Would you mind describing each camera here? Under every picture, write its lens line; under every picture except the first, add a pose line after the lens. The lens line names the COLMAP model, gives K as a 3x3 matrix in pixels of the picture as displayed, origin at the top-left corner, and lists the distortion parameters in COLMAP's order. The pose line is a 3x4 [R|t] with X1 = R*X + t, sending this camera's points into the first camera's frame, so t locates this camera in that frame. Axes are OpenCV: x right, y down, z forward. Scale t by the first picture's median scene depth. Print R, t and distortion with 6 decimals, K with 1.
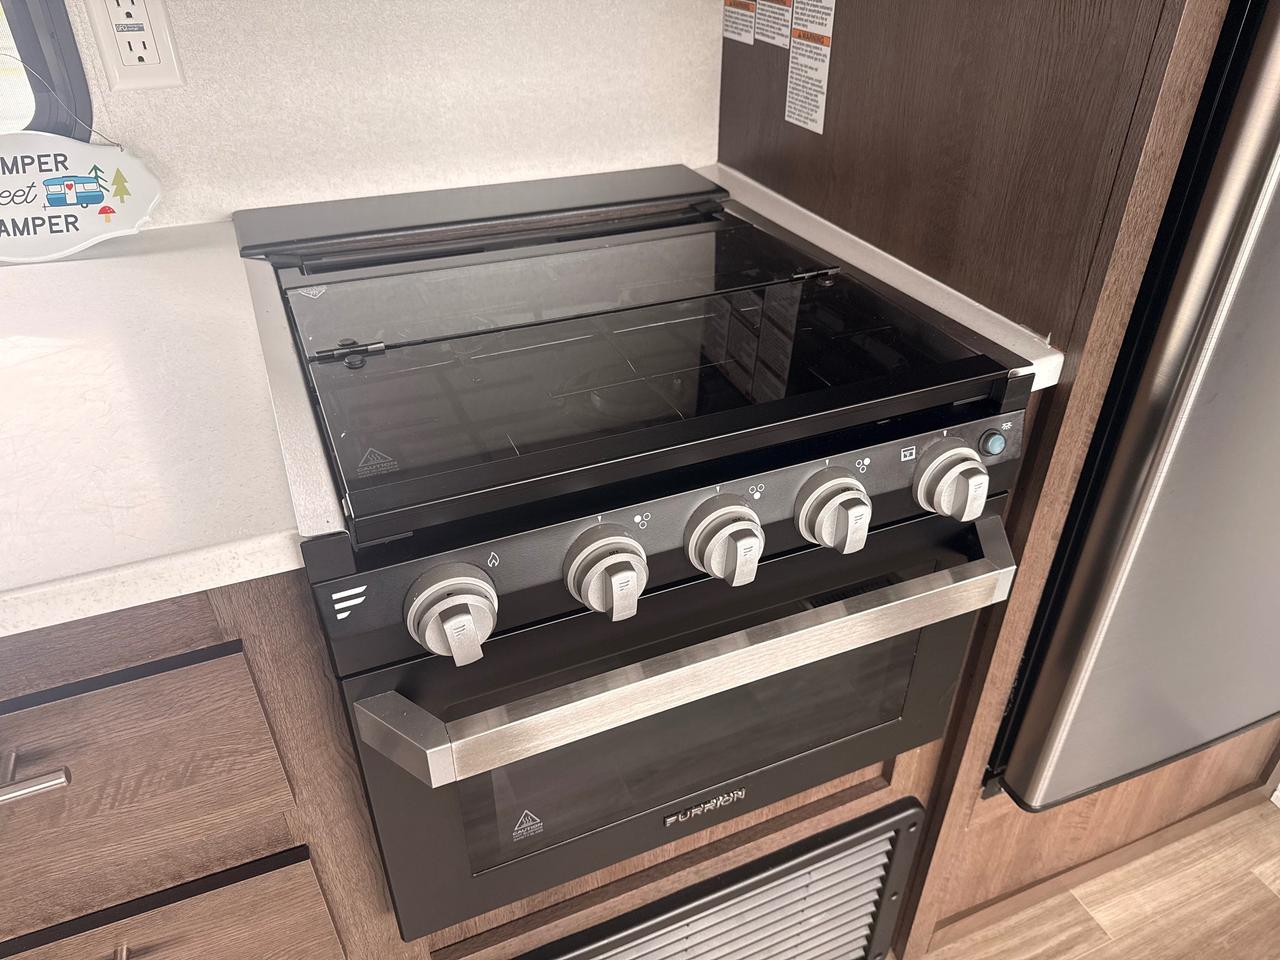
lens RADIAL K [[911.4, 0, 640.0], [0, 911.4, 480.0], [0, 0, 1]] dist [0.022064, -0.036690]
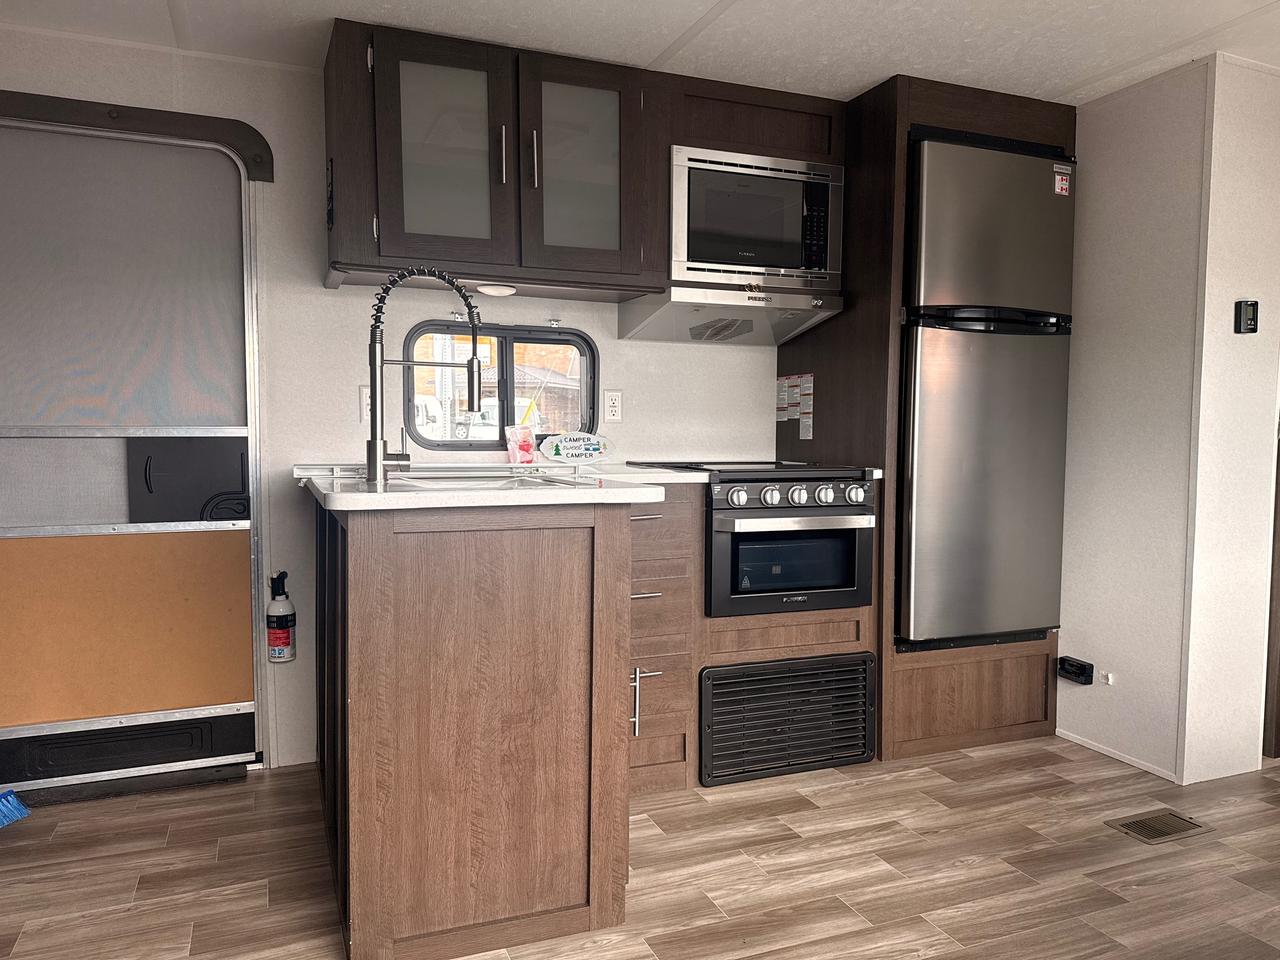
lens RADIAL K [[903.1, 0, 637.3], [0, 903.1, 495.0], [0, 0, 1]] dist [0.098787, -0.123804]
pose [[0.999960, 0.002250, -0.008669, -0.423700], [-0.006257, 0.868036, -0.496462, 1.504105], [0.006408, 0.496496, 0.868015, -1.824867]]
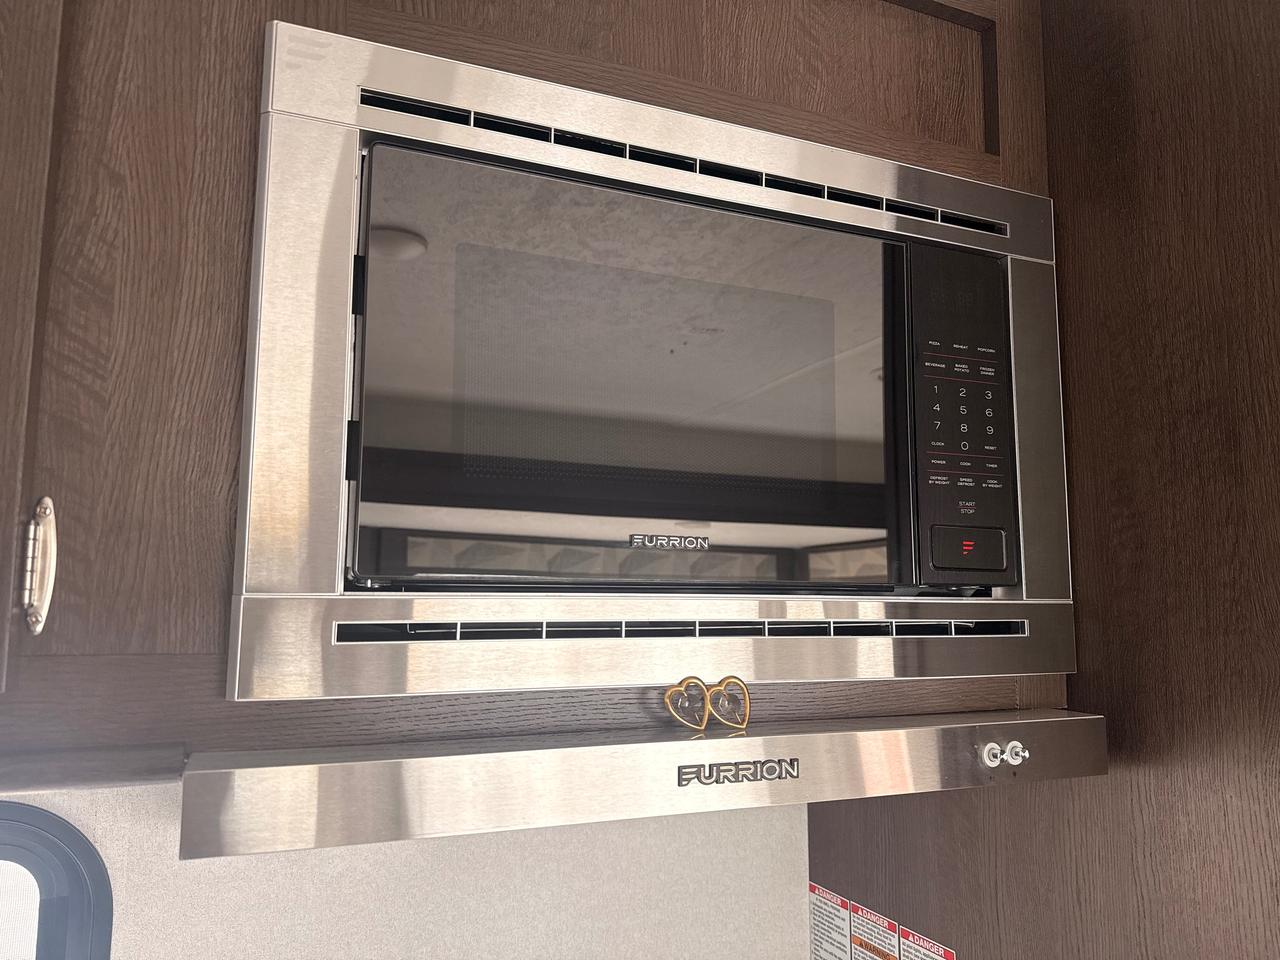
lens RADIAL K [[911.4, 0, 640.0], [0, 911.4, 480.0], [0, 0, 1]] dist [0.022064, -0.036690]
pose [[0.999988, 0.003601, -0.003458, -0.099062], [-0.004987, 0.751753, -0.659426, -0.360812], [0.000225, 0.659435, 0.751762, -0.050254]]
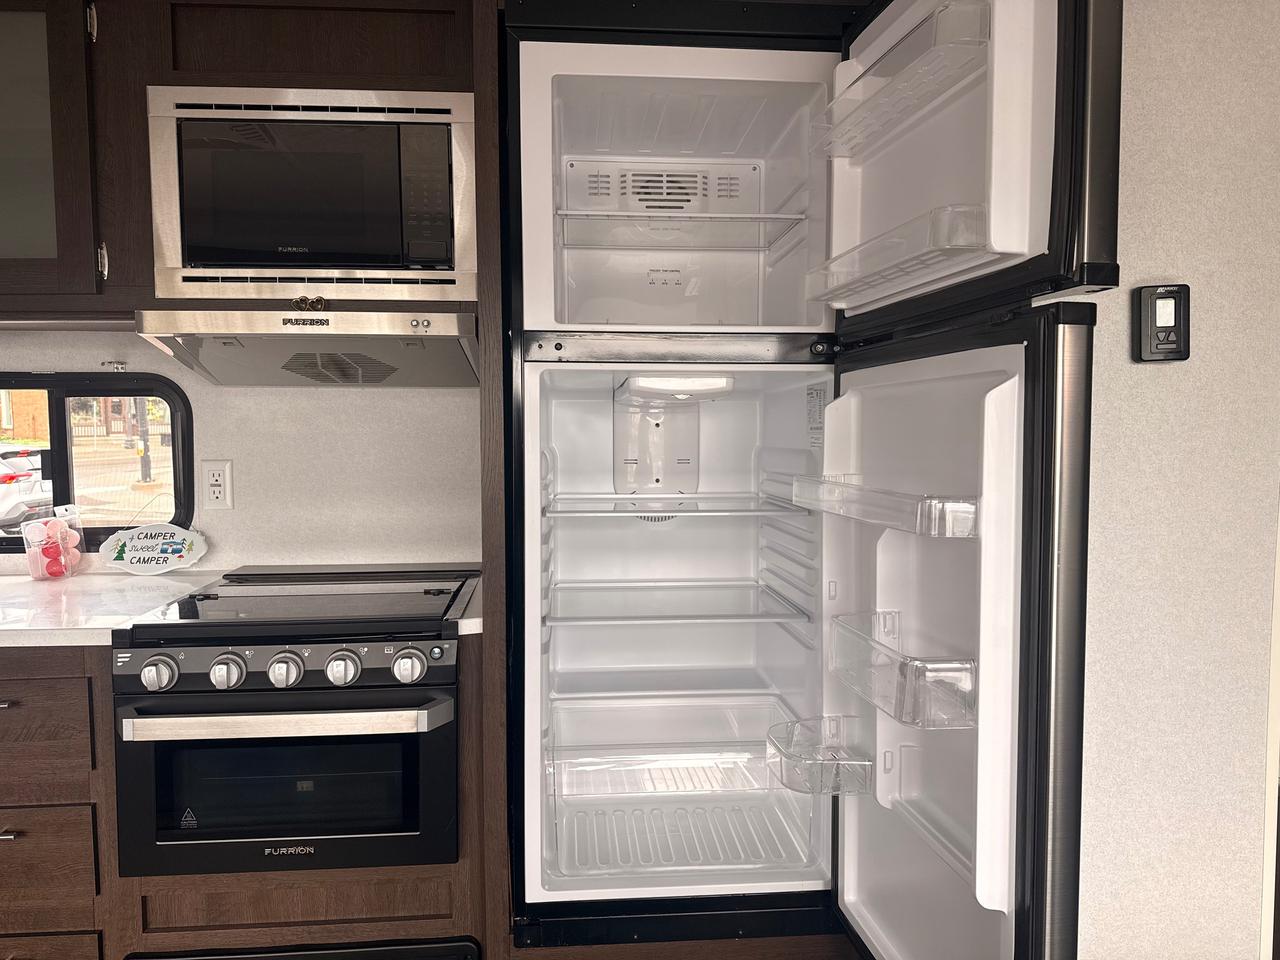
lens RADIAL K [[911.4, 0, 640.0], [0, 911.4, 480.0], [0, 0, 1]] dist [0.022064, -0.036690]
pose [[0.950884, 0.008683, -0.309426, 1.194727], [-0.166018, 0.857985, -0.486106, 0.453330], [0.261262, 0.513601, 0.817286, -0.645056]]
